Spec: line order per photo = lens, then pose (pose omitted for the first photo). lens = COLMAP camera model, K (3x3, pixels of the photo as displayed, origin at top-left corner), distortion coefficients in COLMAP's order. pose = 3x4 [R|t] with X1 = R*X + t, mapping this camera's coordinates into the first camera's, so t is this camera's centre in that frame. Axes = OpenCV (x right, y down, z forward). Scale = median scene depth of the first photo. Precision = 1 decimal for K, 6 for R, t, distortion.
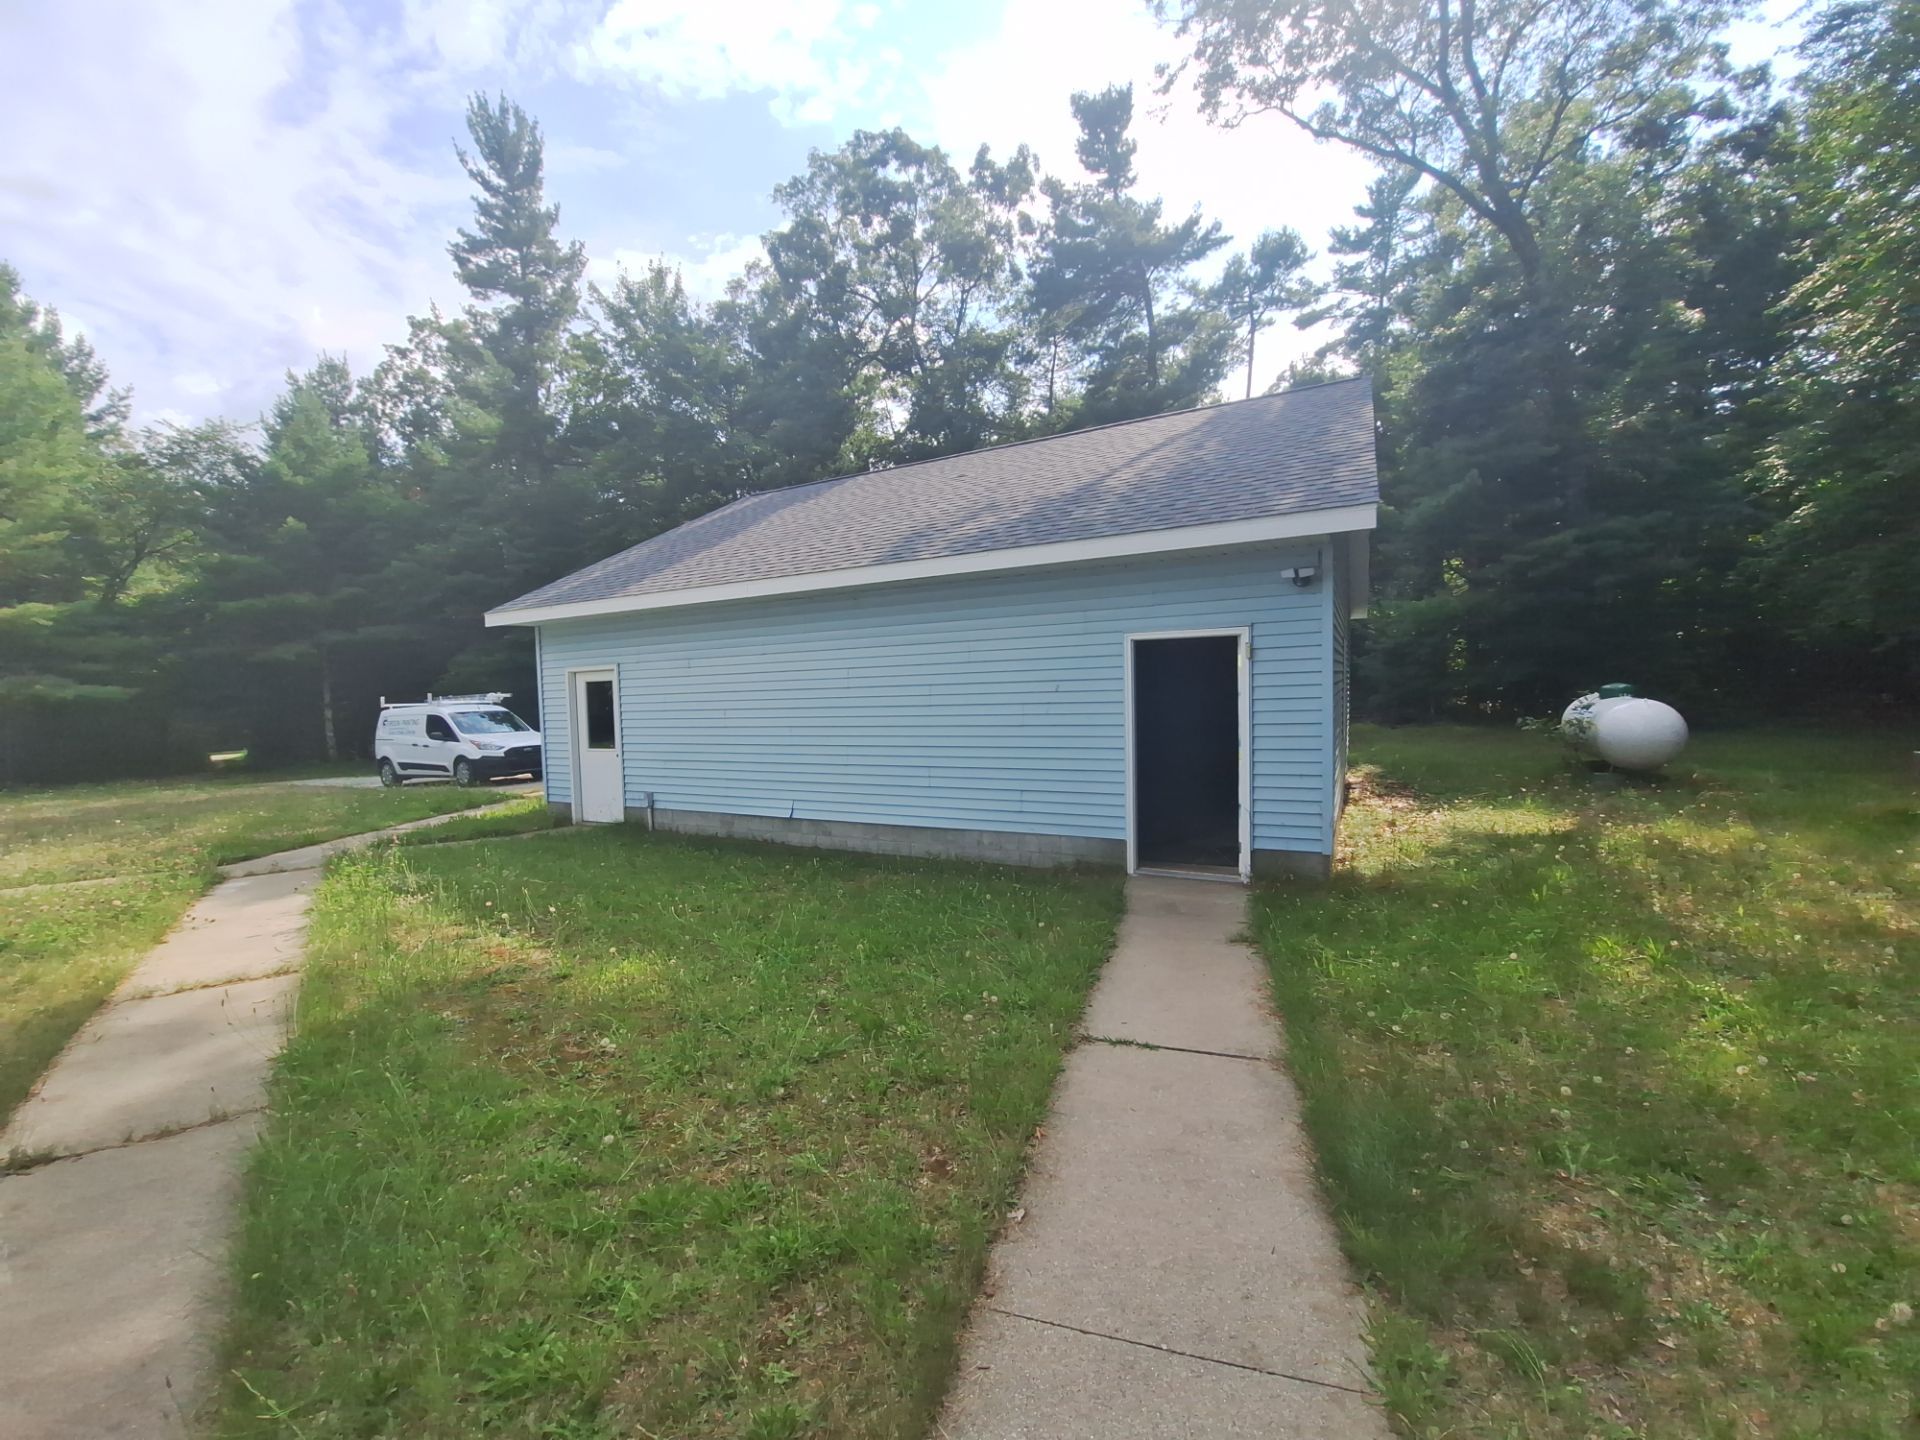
lens RADIAL K [[746.4, 0, 957.0], [0, 746.4, 724.9], [0, 0, 1]] dist [-0.012798, -0.006167]
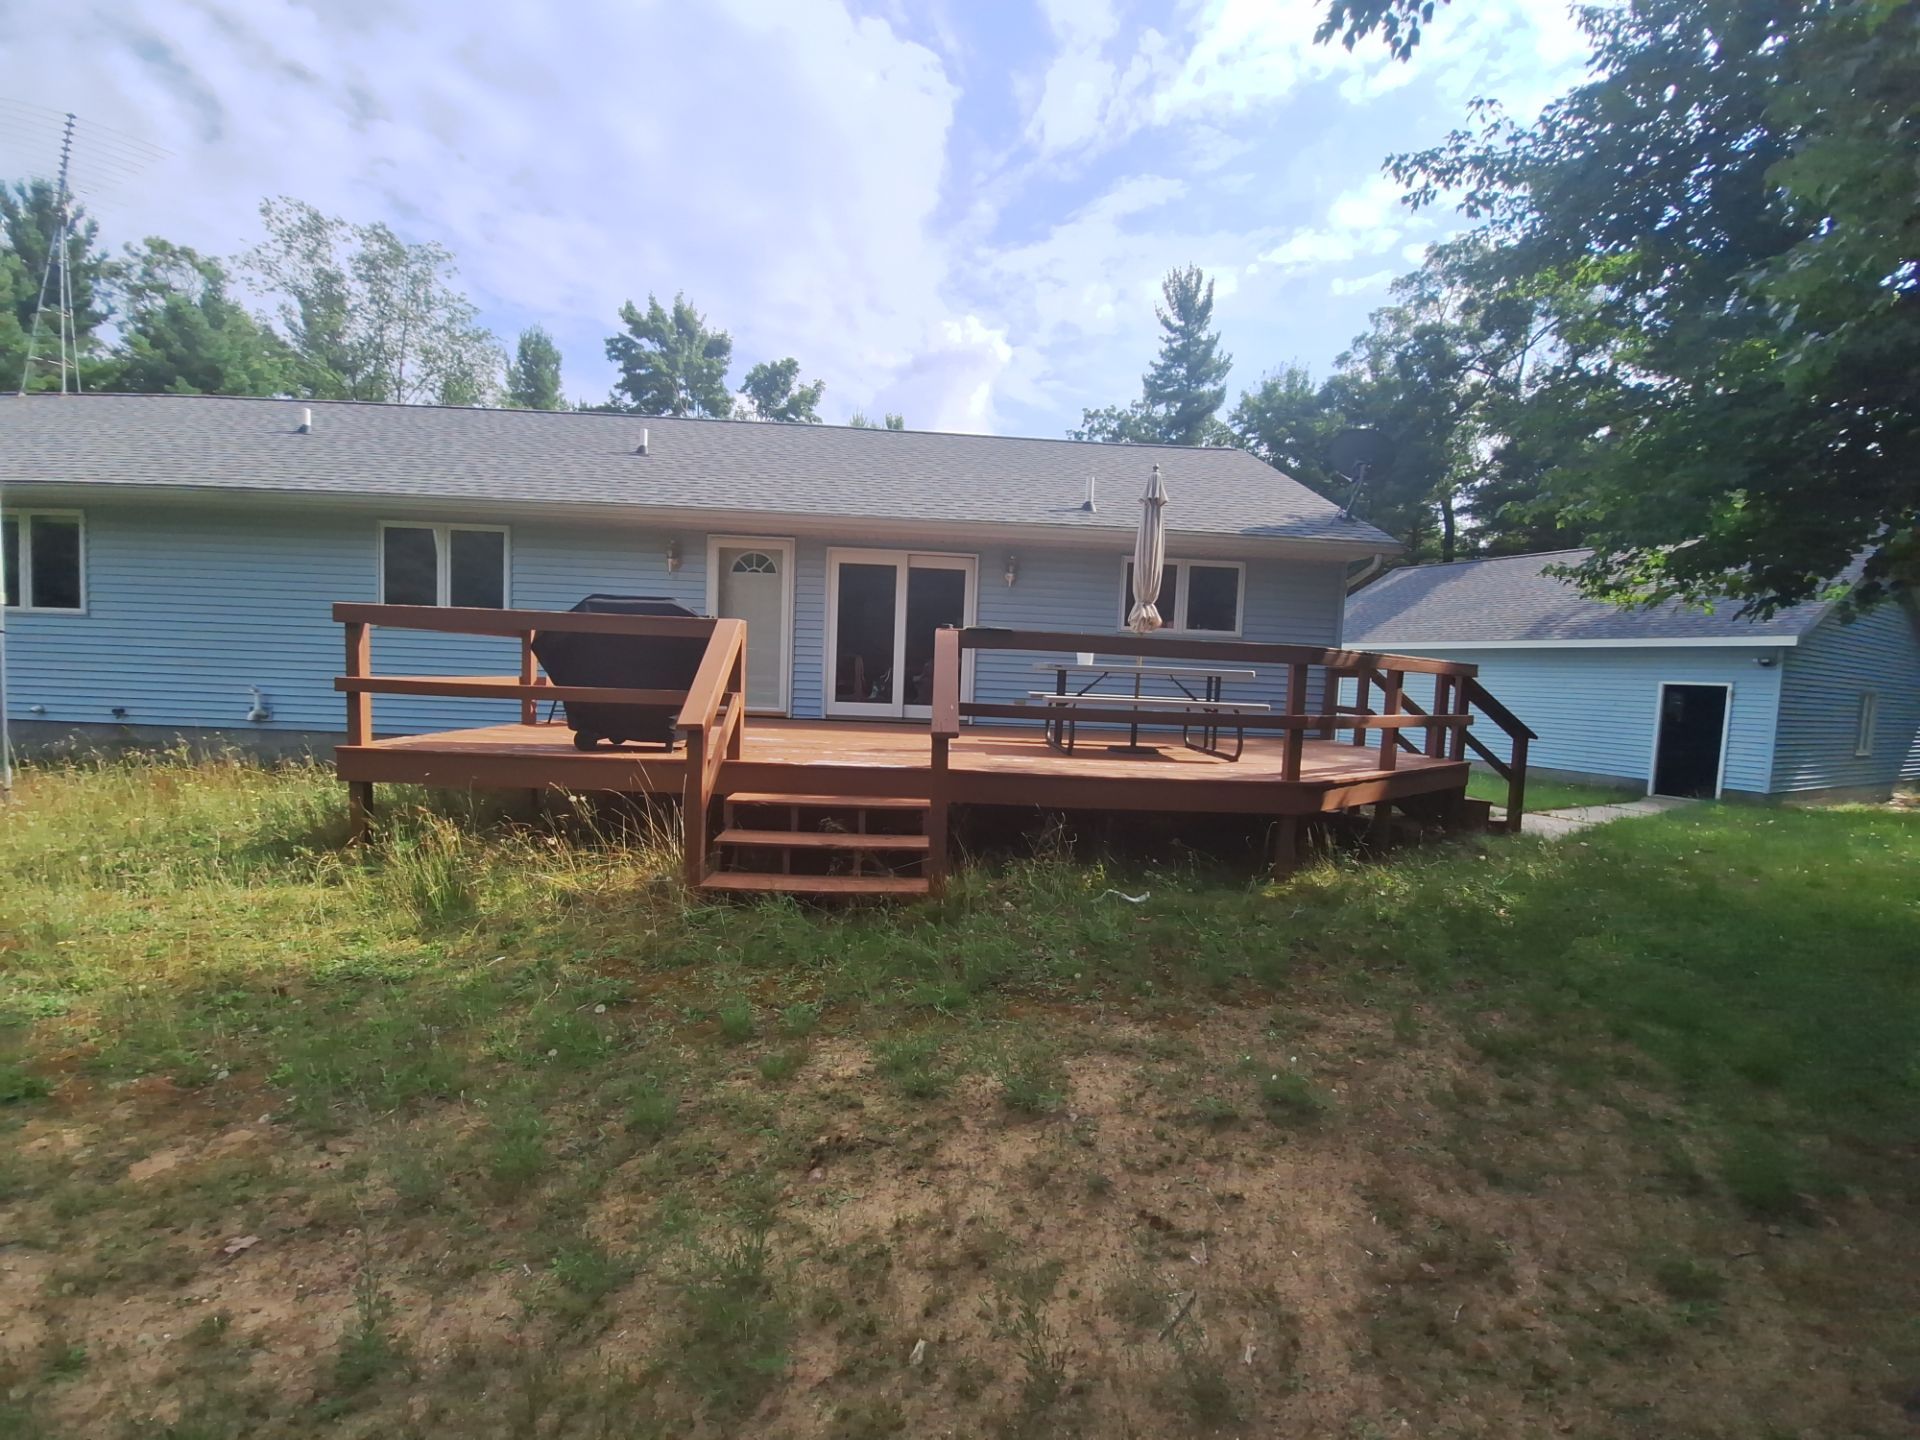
lens RADIAL K [[746.4, 0, 957.0], [0, 746.4, 724.9], [0, 0, 1]] dist [-0.012798, -0.006167]
pose [[0.804595, 0.110296, -0.583491, -0.035355], [-0.103313, 0.993614, 0.045359, 0.026401], [0.584768, 0.023786, 0.810852, -0.431780]]
